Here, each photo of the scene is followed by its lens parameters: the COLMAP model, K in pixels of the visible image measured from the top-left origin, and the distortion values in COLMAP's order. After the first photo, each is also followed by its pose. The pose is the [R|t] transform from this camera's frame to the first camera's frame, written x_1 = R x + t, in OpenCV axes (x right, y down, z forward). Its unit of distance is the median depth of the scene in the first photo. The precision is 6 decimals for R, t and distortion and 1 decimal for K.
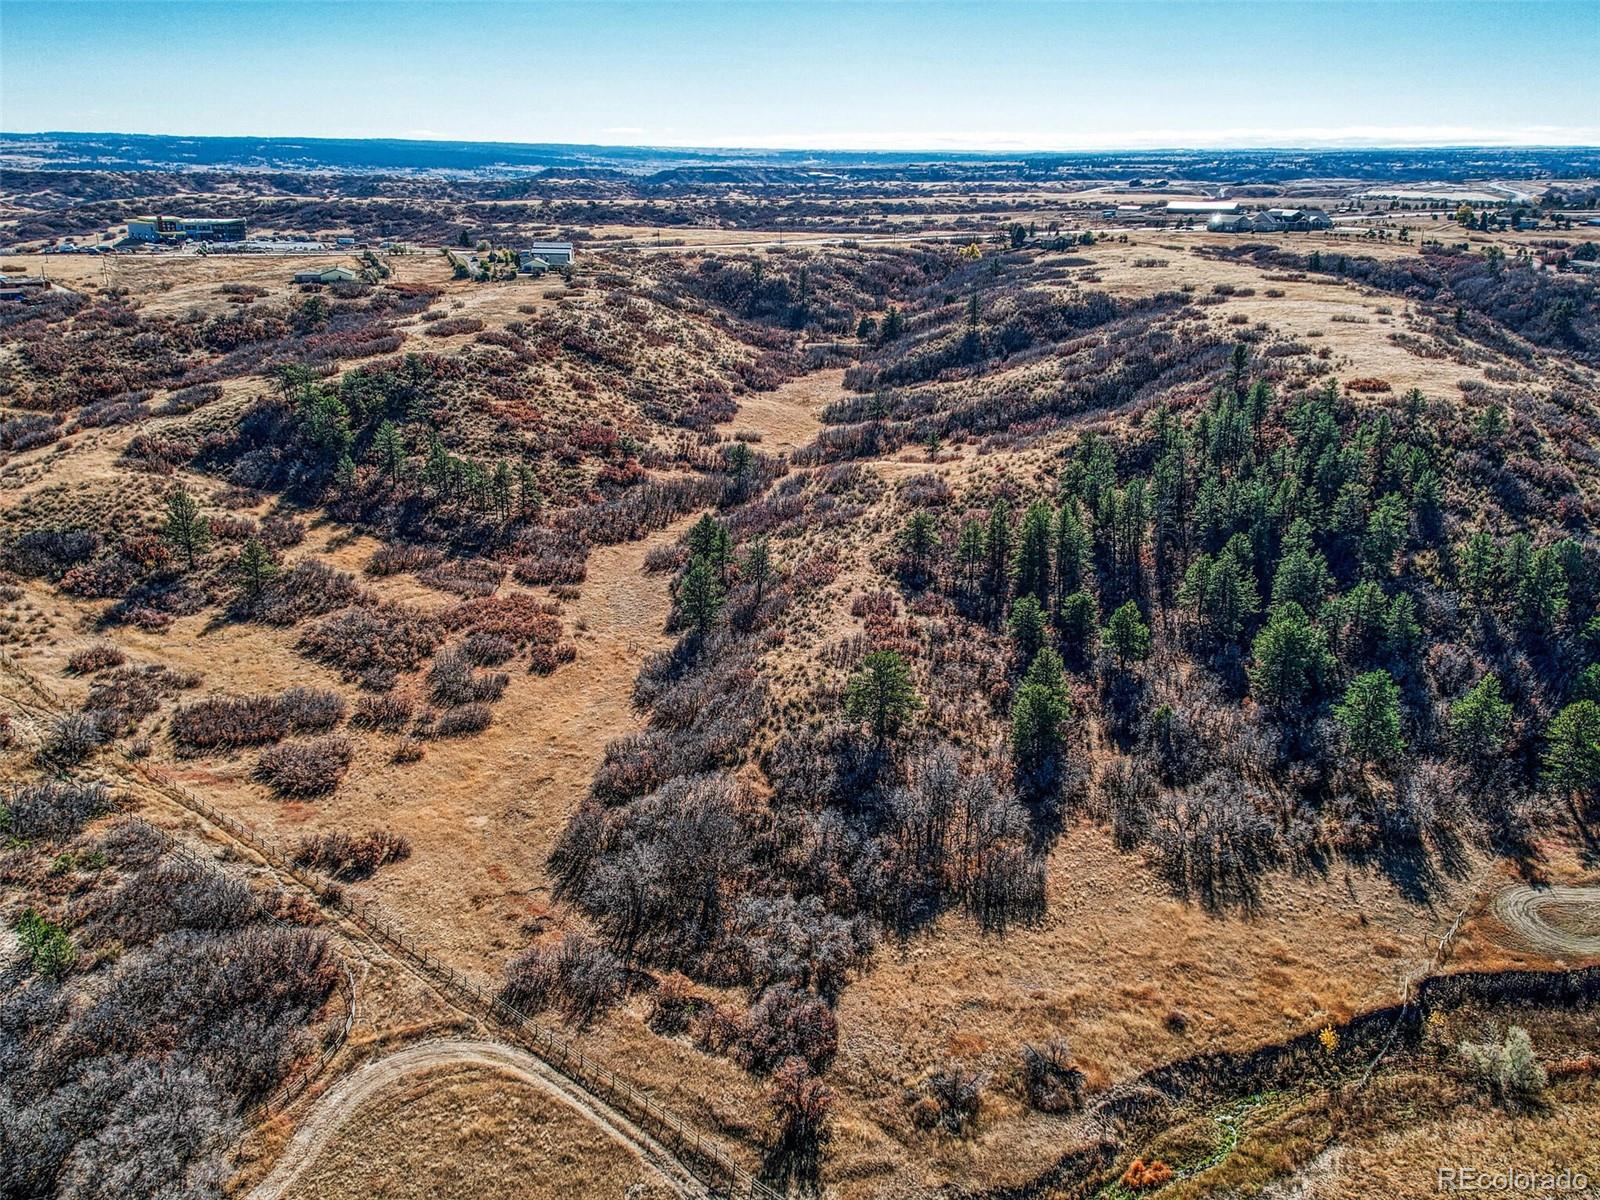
lens RADIAL K [[1320.3, 0, 802.2], [0, 1320.3, 610.9], [0, 0, 1]] dist [0.124666, -0.149817]
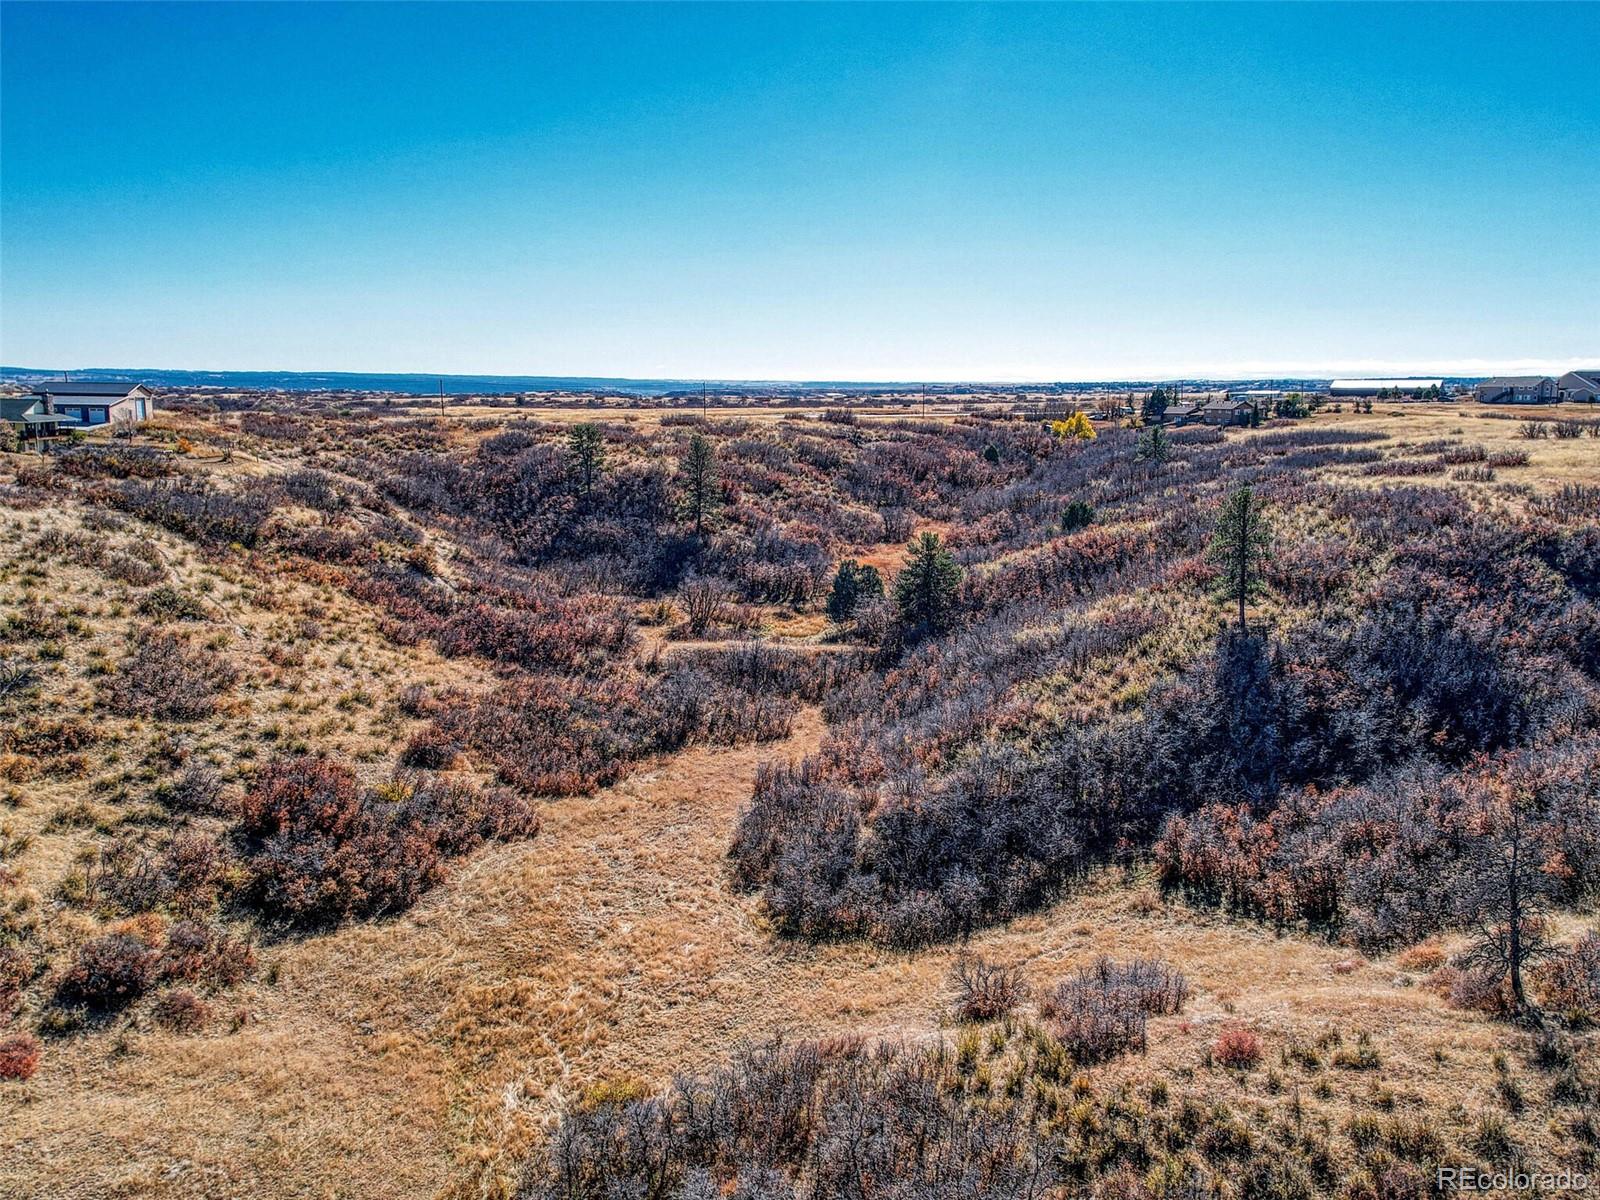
lens RADIAL K [[1340.4, 0, 801.0], [0, 1340.4, 611.5], [0, 0, 1]] dist [0.106403, -0.109539]
pose [[0.999798, -0.000855, -0.020070, 0.057069], [-0.002438, 0.986547, -0.163457, -0.206439], [0.019940, 0.163473, 0.986346, 0.894028]]
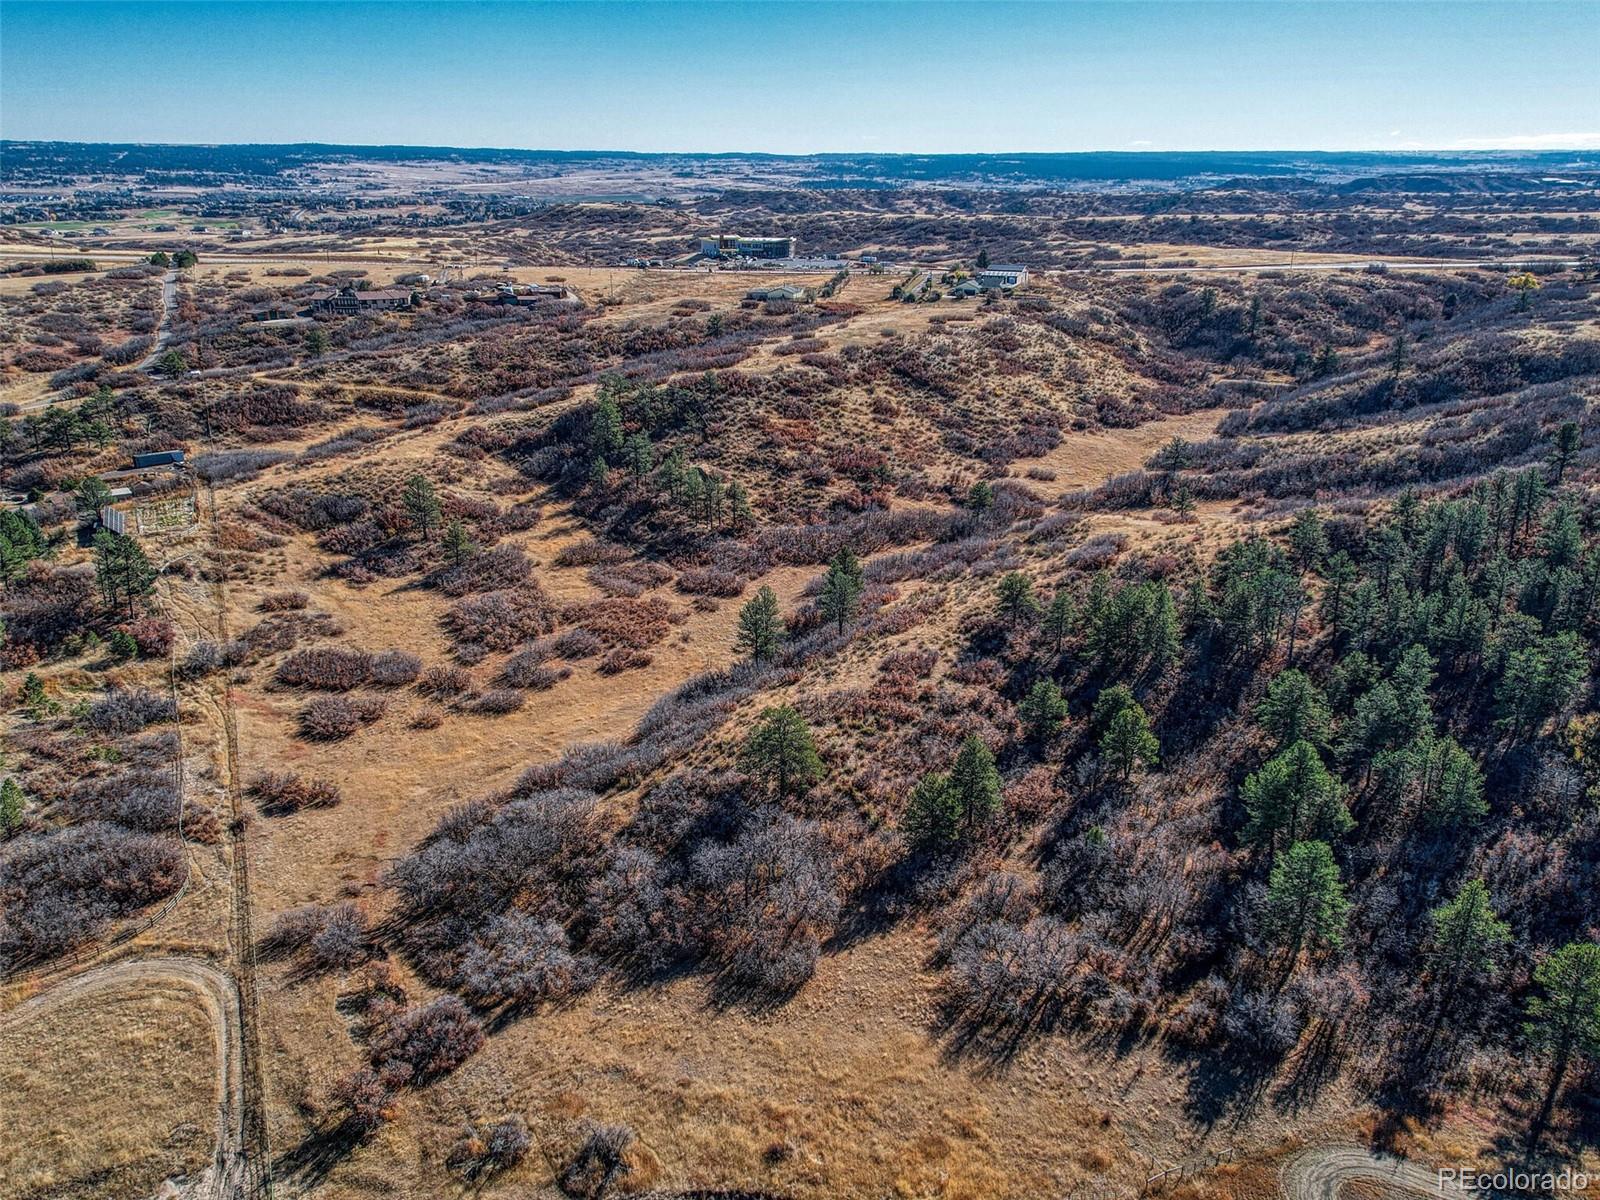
lens RADIAL K [[1316.2, 0, 803.2], [0, 1316.2, 613.5], [0, 0, 1]] dist [0.123322, -0.148528]
pose [[0.878395, 0.147746, -0.454525, 0.257299], [-0.149617, 0.988223, 0.032085, -0.036405], [0.453913, 0.039821, 0.890156, 0.067934]]
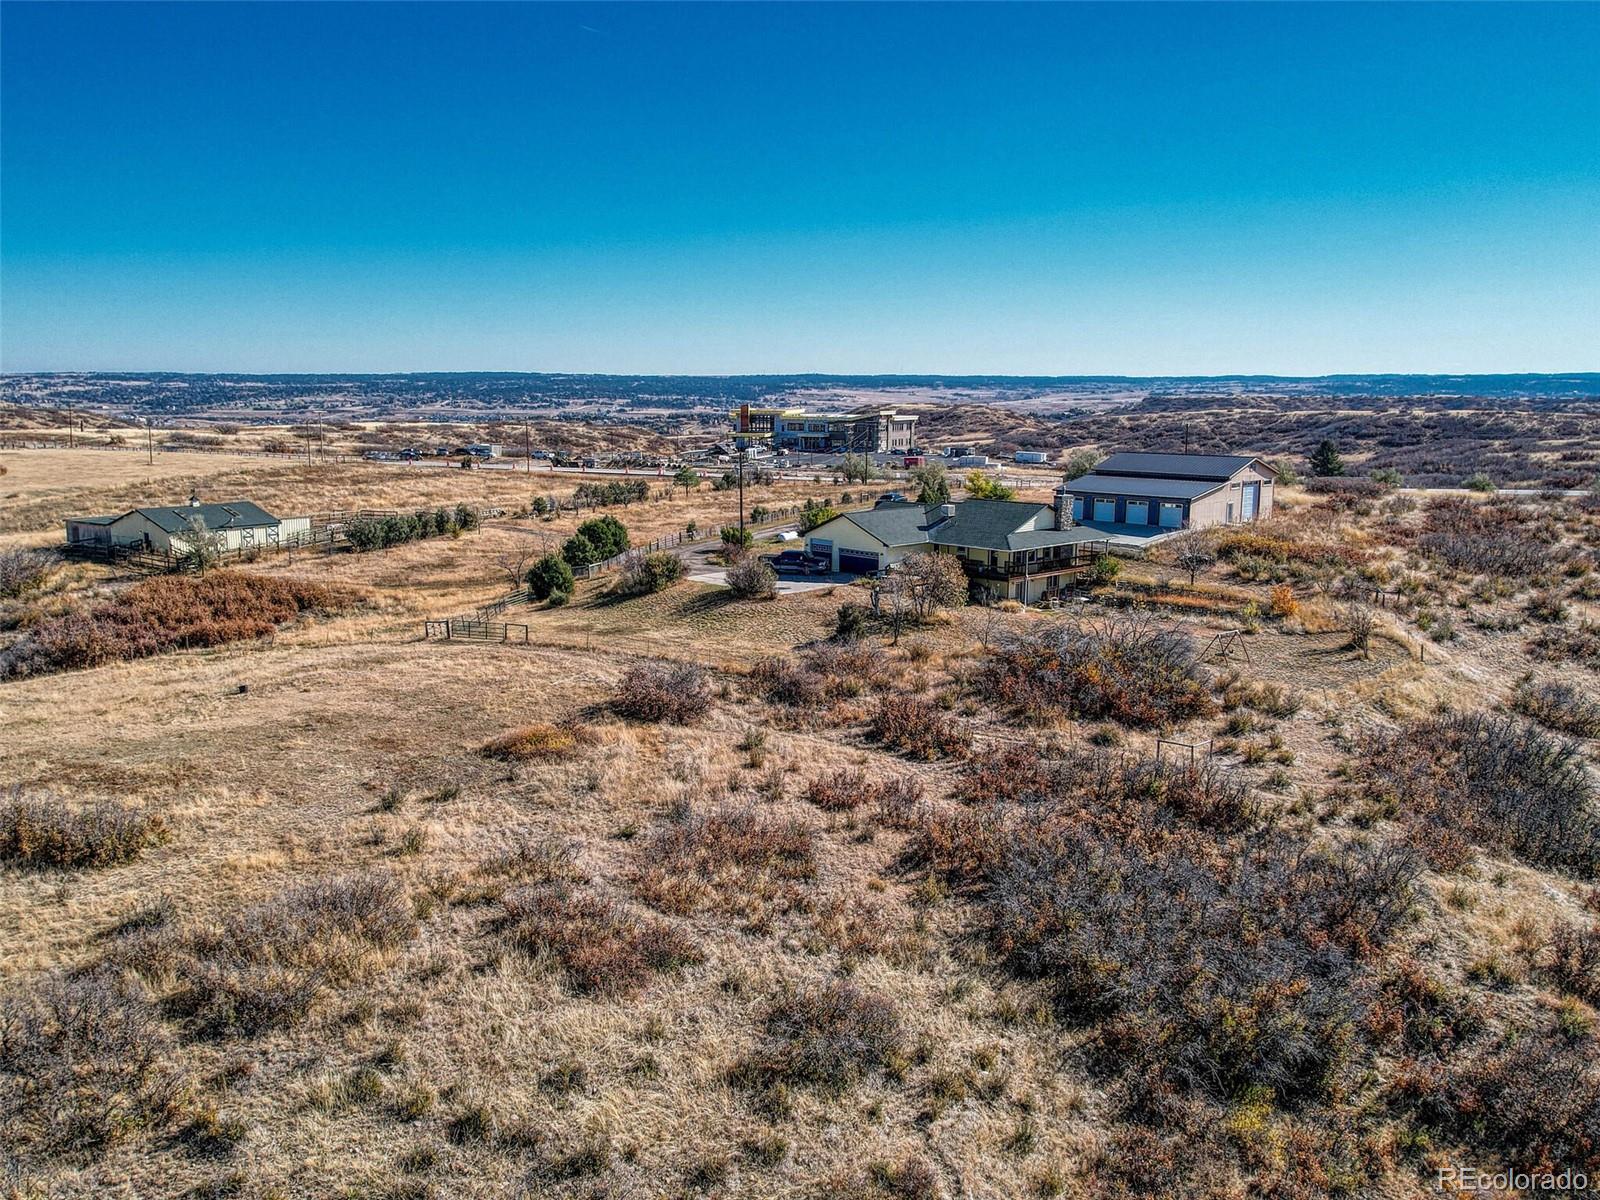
lens RADIAL K [[1320.3, 0, 802.2], [0, 1320.3, 610.9], [0, 0, 1]] dist [0.124666, -0.149817]
pose [[0.647565, 0.122825, -0.752046, -0.047224], [-0.245380, 0.967966, -0.053200, -0.308704], [0.721421, 0.218988, 0.656960, 1.140520]]
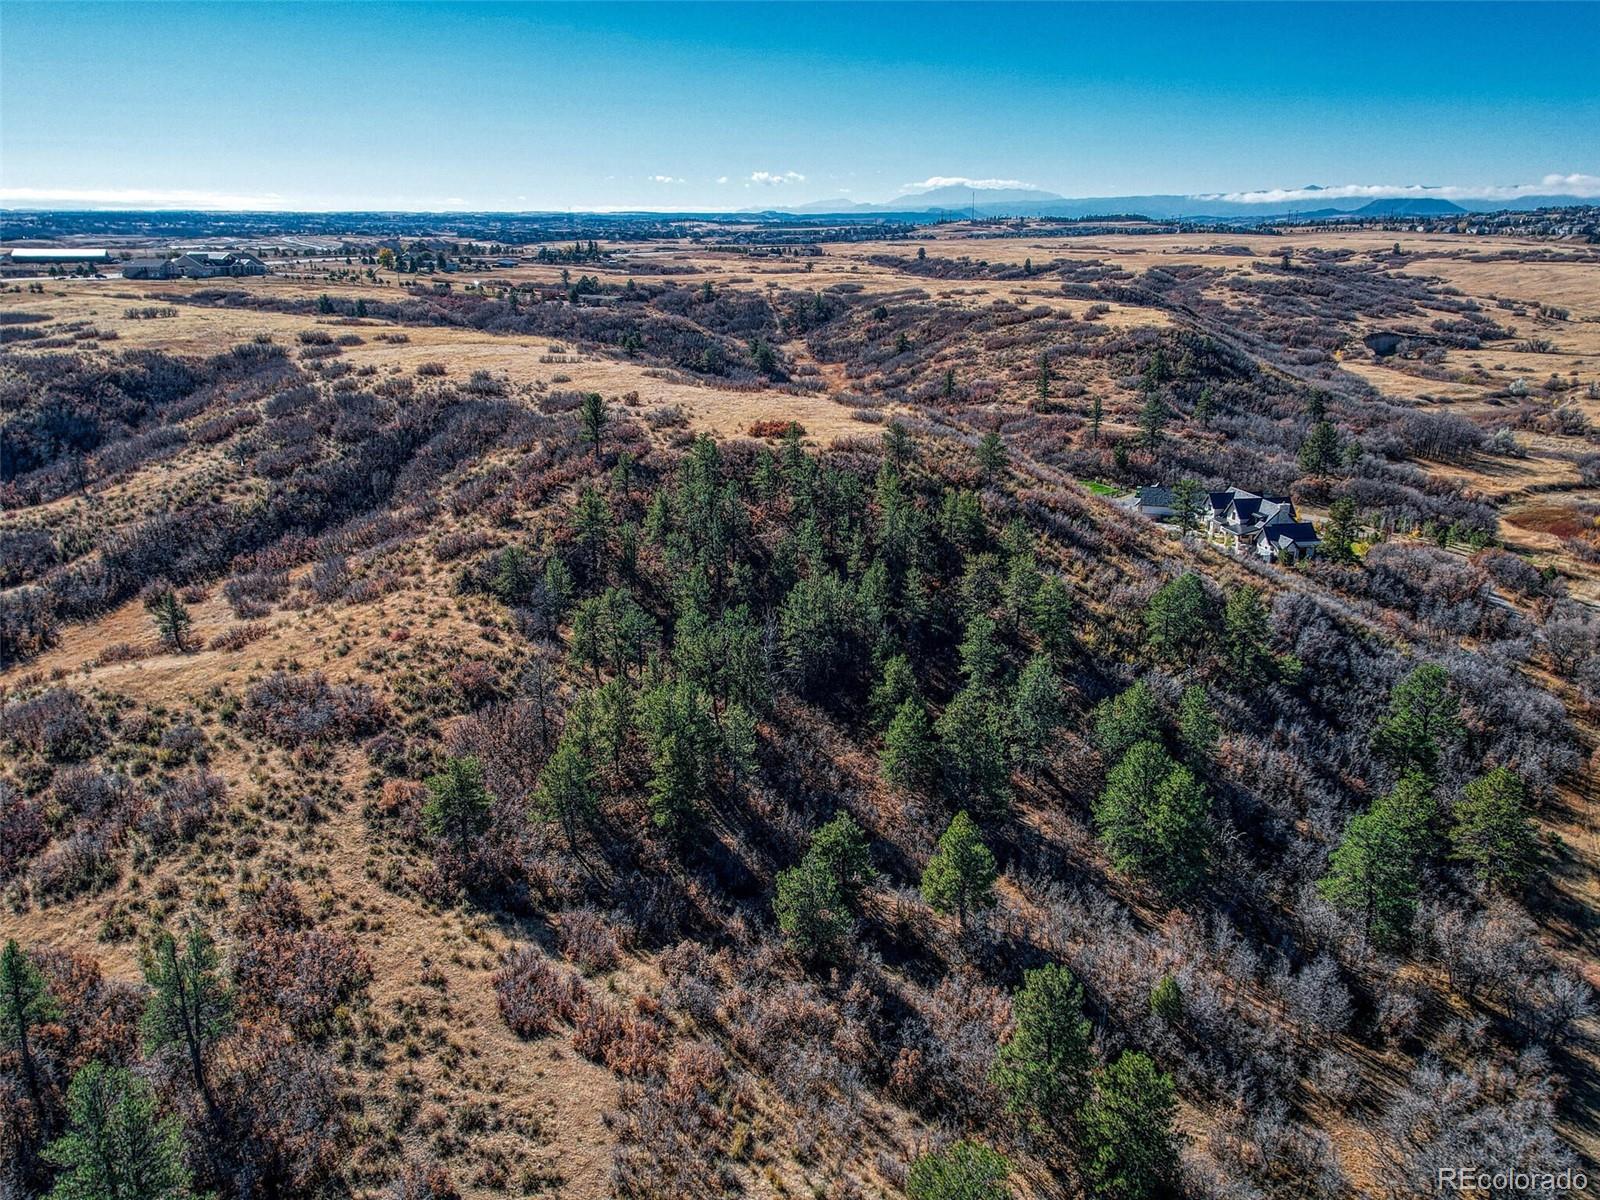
lens RADIAL K [[1340.4, 0, 801.0], [0, 1340.4, 611.5], [0, 0, 1]] dist [0.106403, -0.109539]
pose [[0.661921, -0.213782, 0.718442, -0.119877], [0.246538, 0.967232, 0.060671, -0.085695], [-0.707870, 0.136964, 0.692936, 0.364505]]
